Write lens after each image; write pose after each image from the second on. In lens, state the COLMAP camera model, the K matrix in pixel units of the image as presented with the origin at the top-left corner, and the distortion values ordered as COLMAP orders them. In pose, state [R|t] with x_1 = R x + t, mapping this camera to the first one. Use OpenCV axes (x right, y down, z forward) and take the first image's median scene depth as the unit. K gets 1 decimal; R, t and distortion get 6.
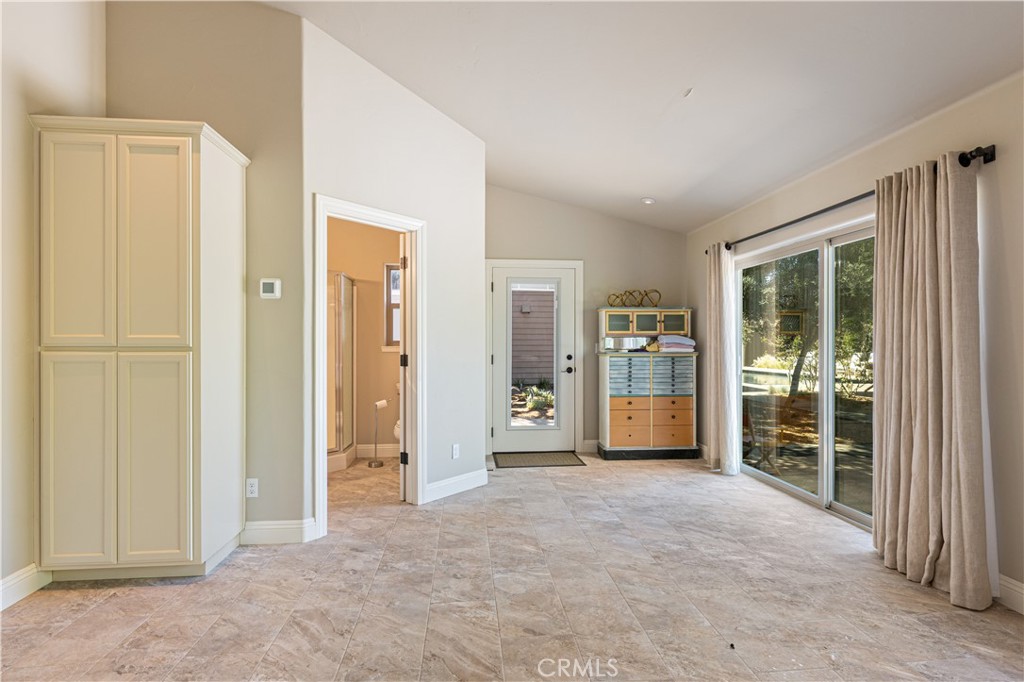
lens RADIAL K [[494.4, 0, 511.7], [0, 494.4, 341.1], [0, 0, 1]] dist [-0.000181, 0.000747]
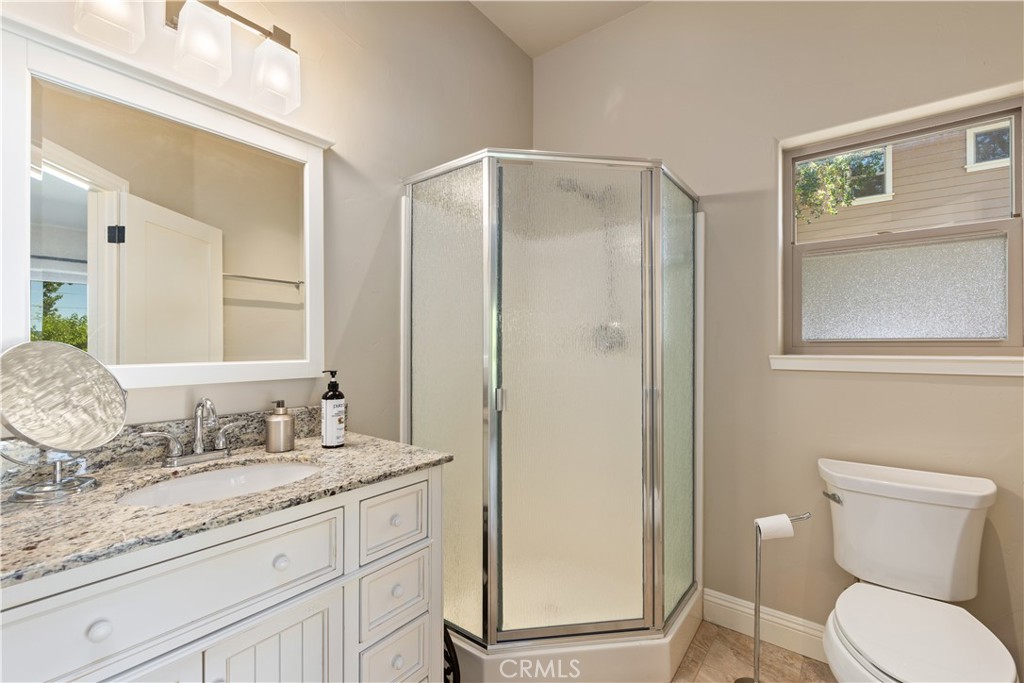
lens RADIAL K [[441.6, 0, 513.5], [0, 441.6, 342.8], [0, 0, 1]] dist [0.001910, -0.000454]
pose [[0.720510, -0.004732, -0.693428, -0.169743], [0.001772, 0.999986, -0.004983, 0.002321], [0.693442, 0.002362, 0.720508, 0.614389]]
